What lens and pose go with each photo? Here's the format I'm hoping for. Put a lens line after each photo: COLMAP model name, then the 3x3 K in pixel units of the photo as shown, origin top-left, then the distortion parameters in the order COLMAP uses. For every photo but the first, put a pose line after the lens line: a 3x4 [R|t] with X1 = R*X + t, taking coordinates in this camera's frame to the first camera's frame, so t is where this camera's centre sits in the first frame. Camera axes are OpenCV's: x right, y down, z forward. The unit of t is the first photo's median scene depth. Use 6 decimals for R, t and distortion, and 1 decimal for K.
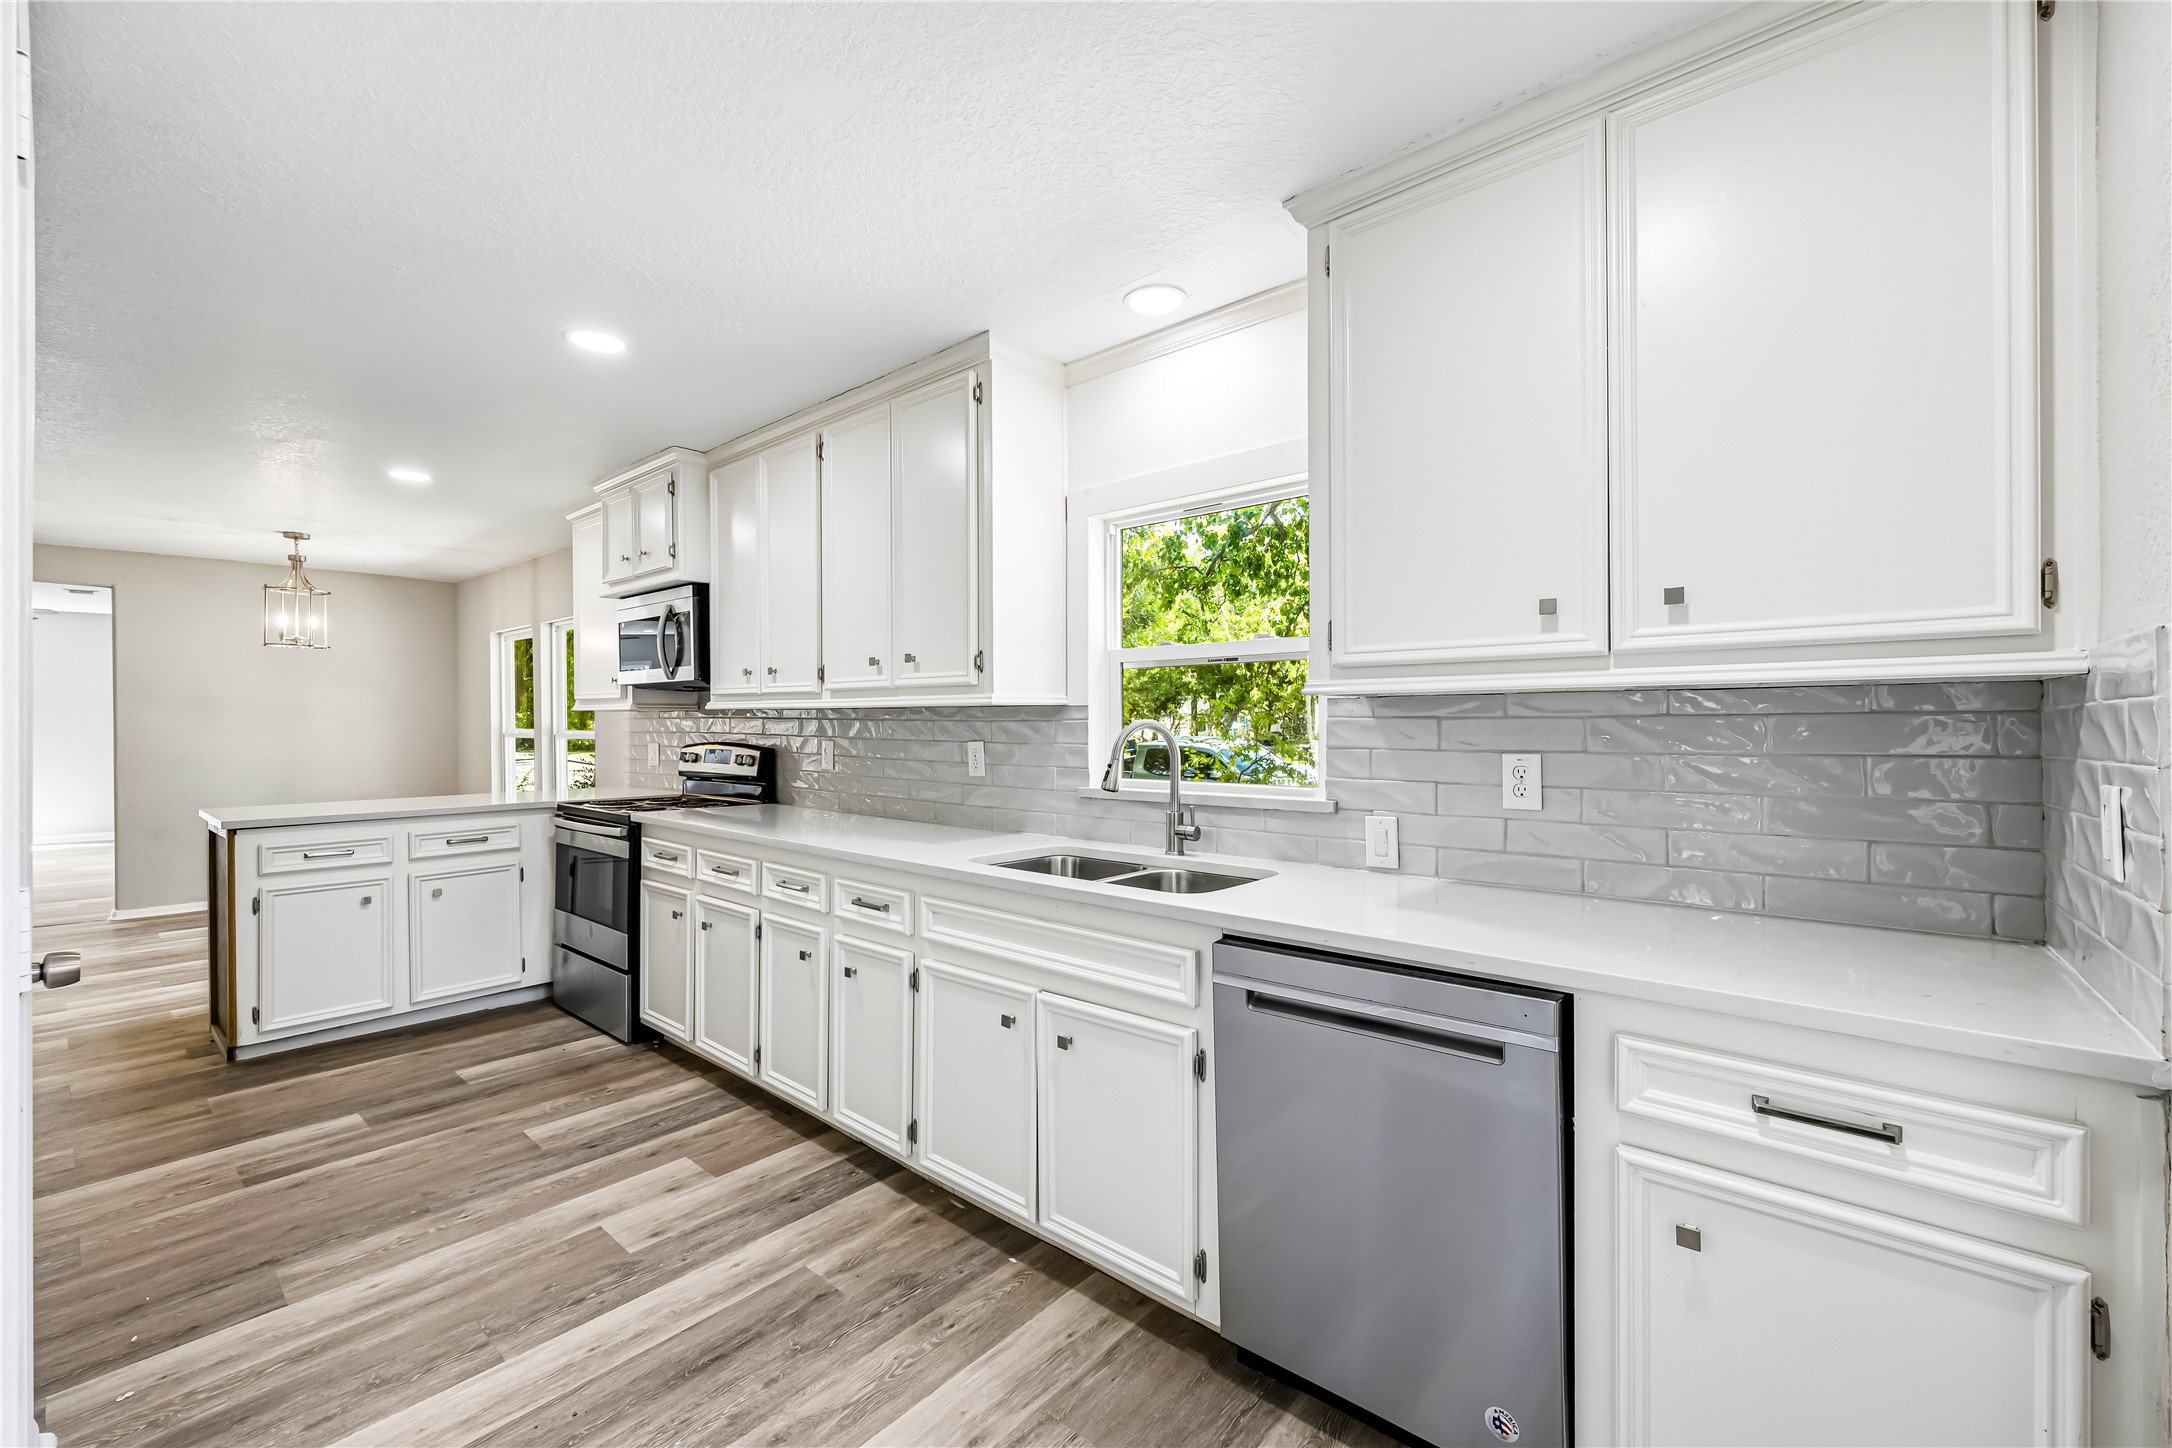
lens RADIAL K [[875.8, 0, 1083.0], [0, 875.8, 726.2], [0, 0, 1]] dist [-0.001016, 0.000292]
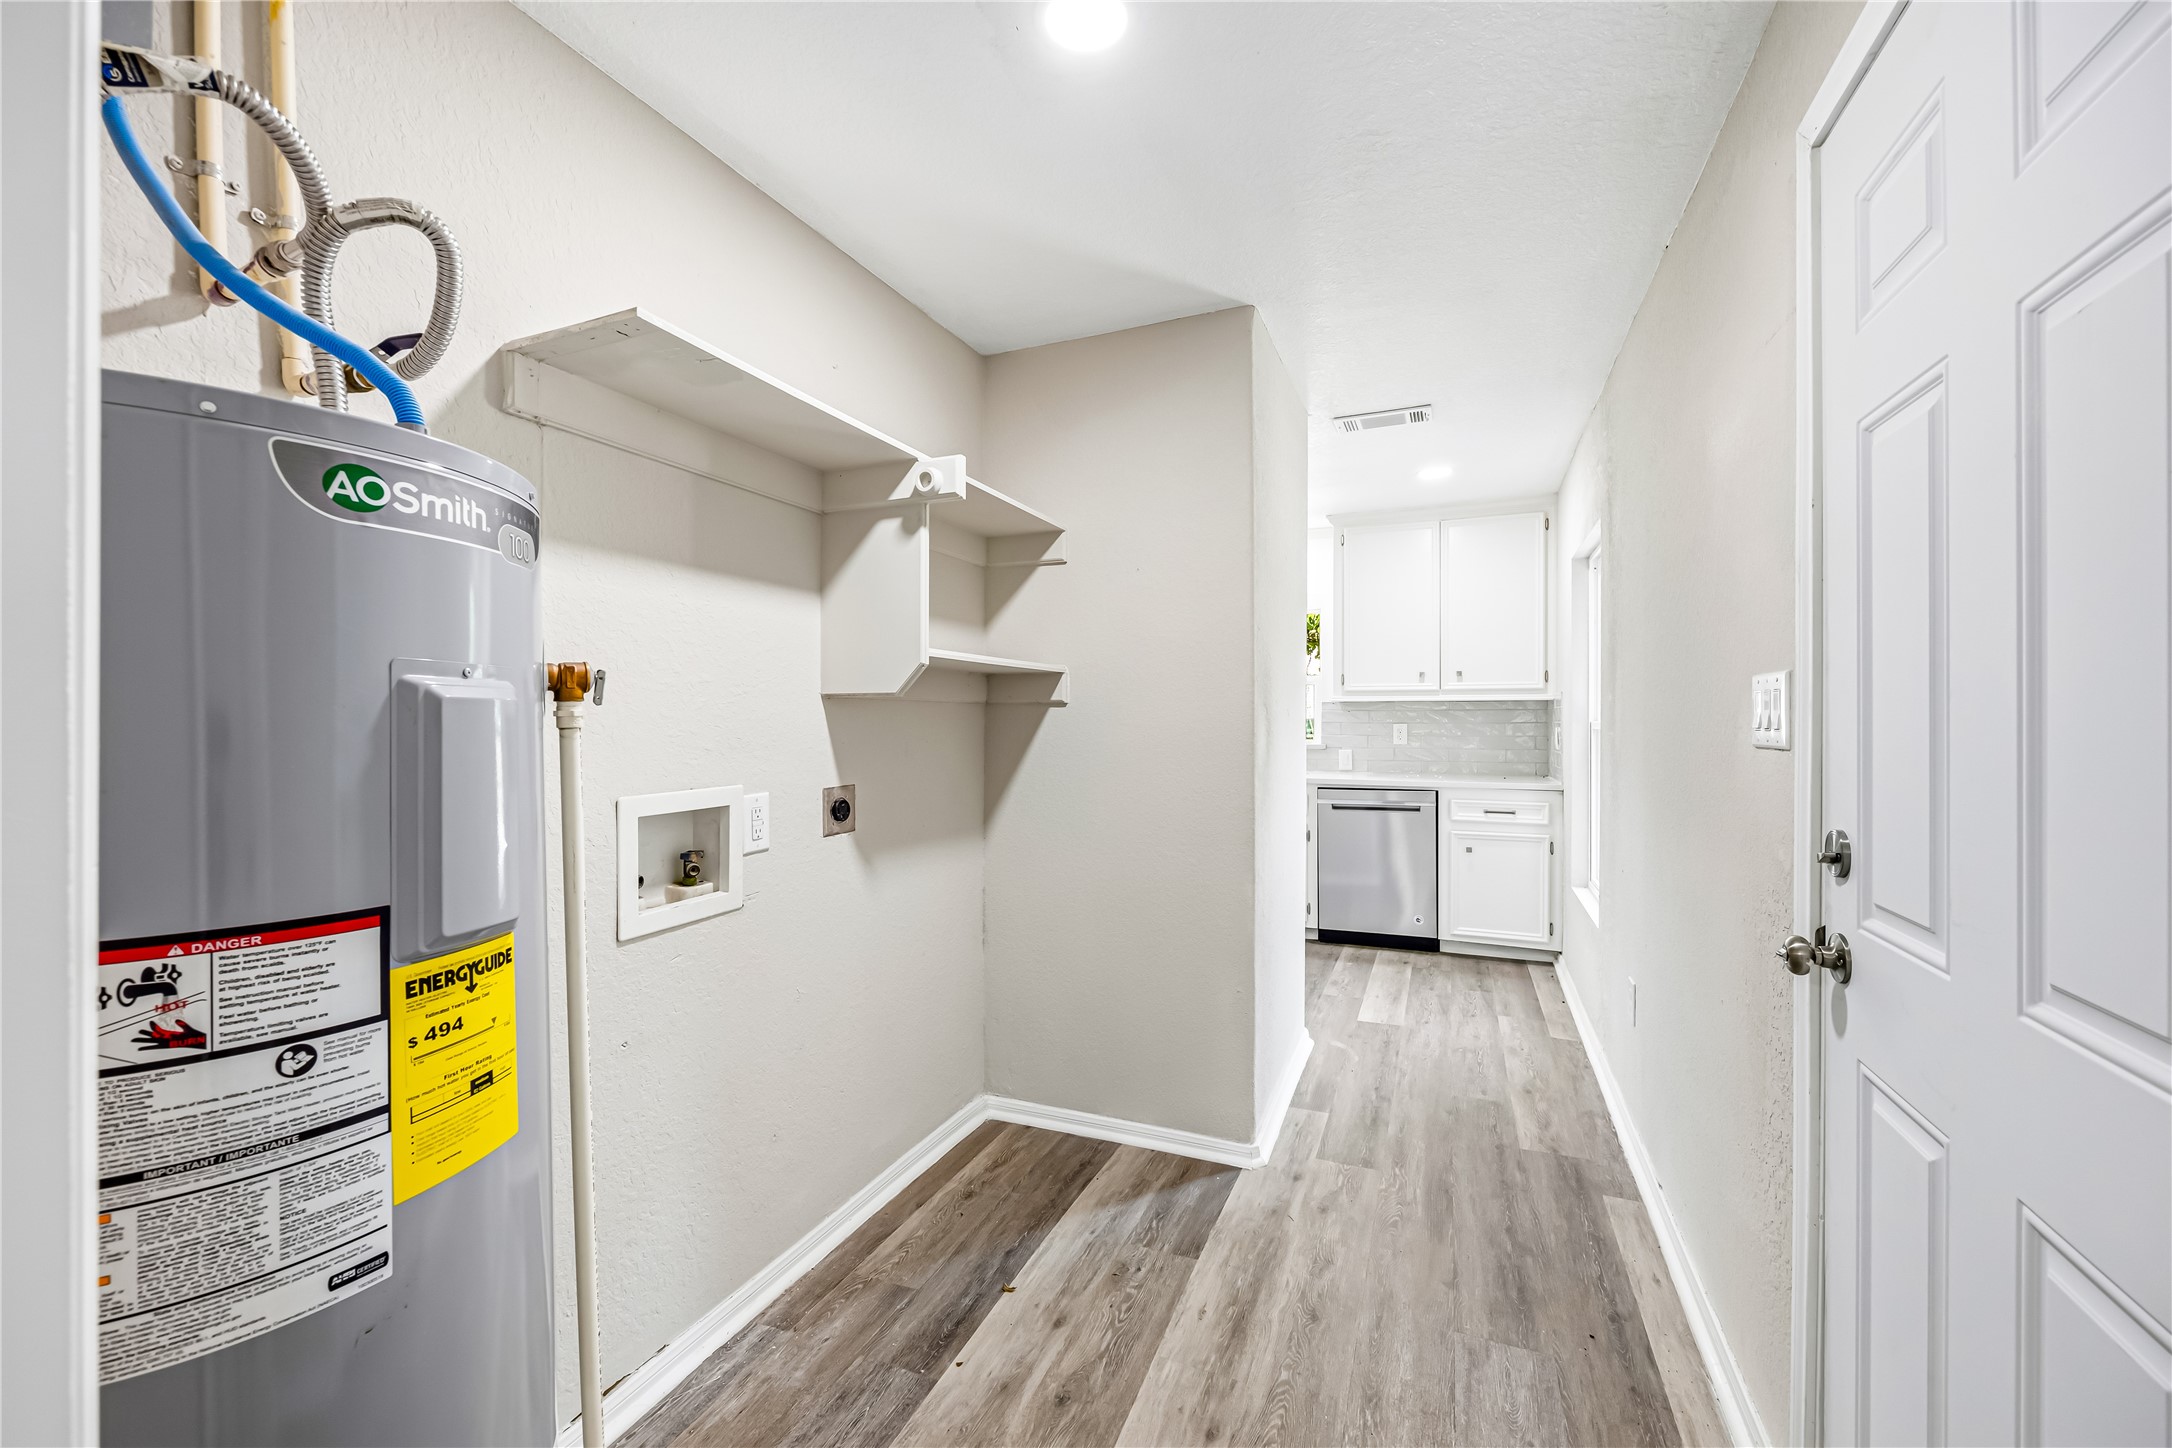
lens RADIAL K [[875.8, 0, 1087.6], [0, 875.8, 722.6], [0, 0, 1]] dist [-0.001016, 0.000292]
pose [[0.952257, -0.002163, 0.305290, -1.612779], [-0.000607, 0.999960, 0.008976, 0.005808], [-0.305297, -0.008733, 0.952217, -1.660419]]
